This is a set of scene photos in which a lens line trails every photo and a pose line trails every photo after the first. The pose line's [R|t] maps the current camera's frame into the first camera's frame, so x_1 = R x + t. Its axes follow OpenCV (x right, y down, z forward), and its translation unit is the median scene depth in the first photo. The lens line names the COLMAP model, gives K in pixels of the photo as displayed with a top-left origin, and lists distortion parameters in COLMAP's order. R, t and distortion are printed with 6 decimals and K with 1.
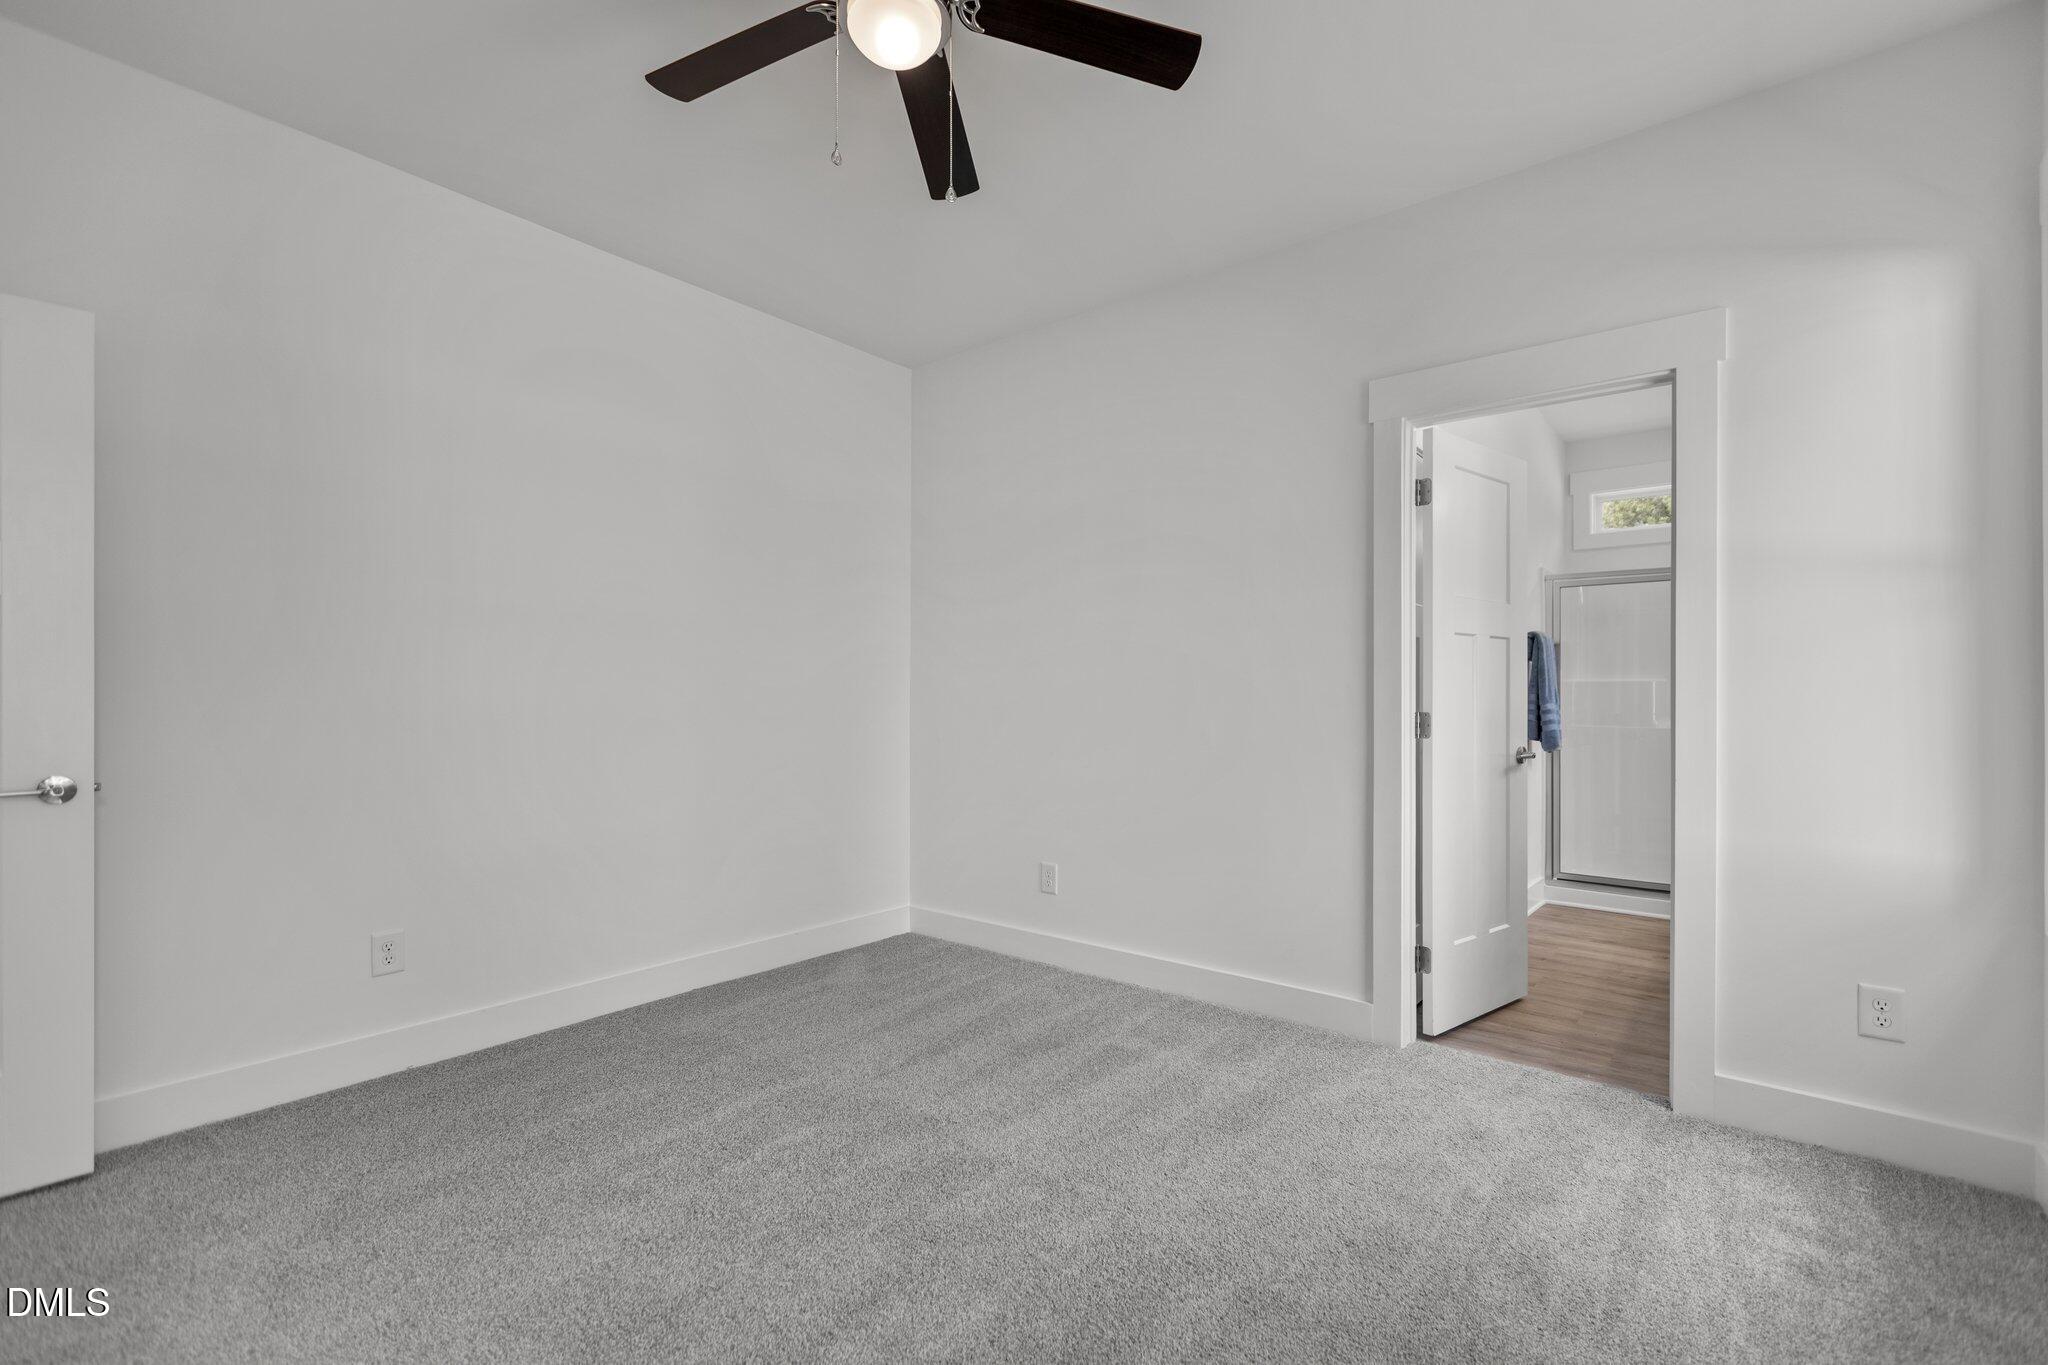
lens RADIAL K [[889.1, 0, 1012.3], [0, 889.1, 686.6], [0, 0, 1]] dist [0.001927, 0.000140]
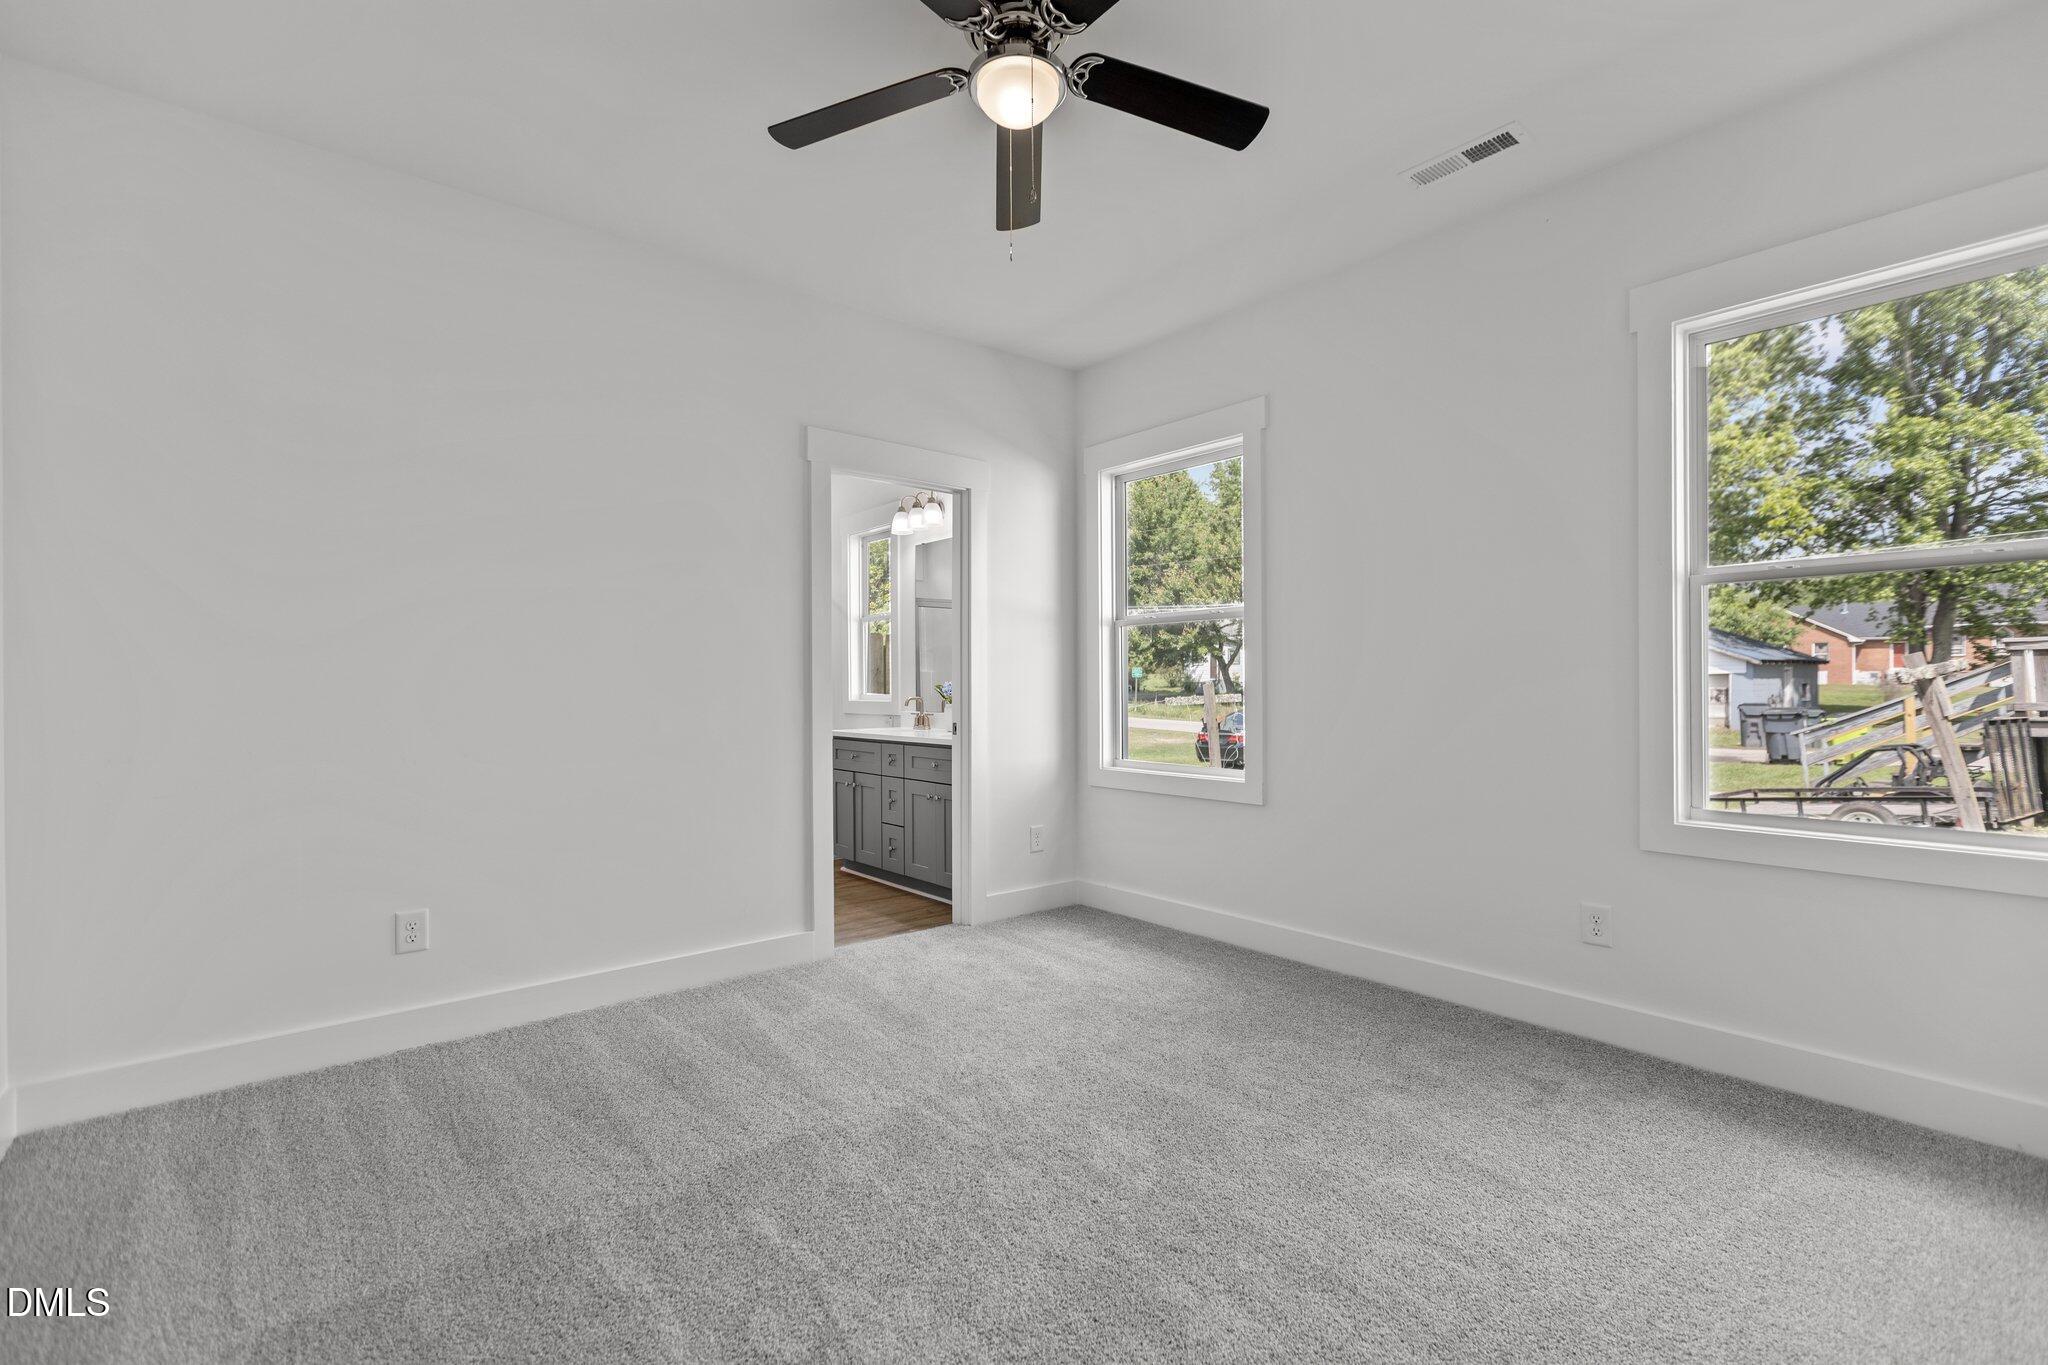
lens RADIAL K [[889.1, 0, 1012.3], [0, 889.1, 686.6], [0, 0, 1]] dist [0.001927, 0.000140]
pose [[0.230412, -0.005945, 0.973075, -0.778449], [0.001990, 0.999982, 0.005638, 0.011041], [-0.973091, 0.000638, 0.230420, 0.473574]]
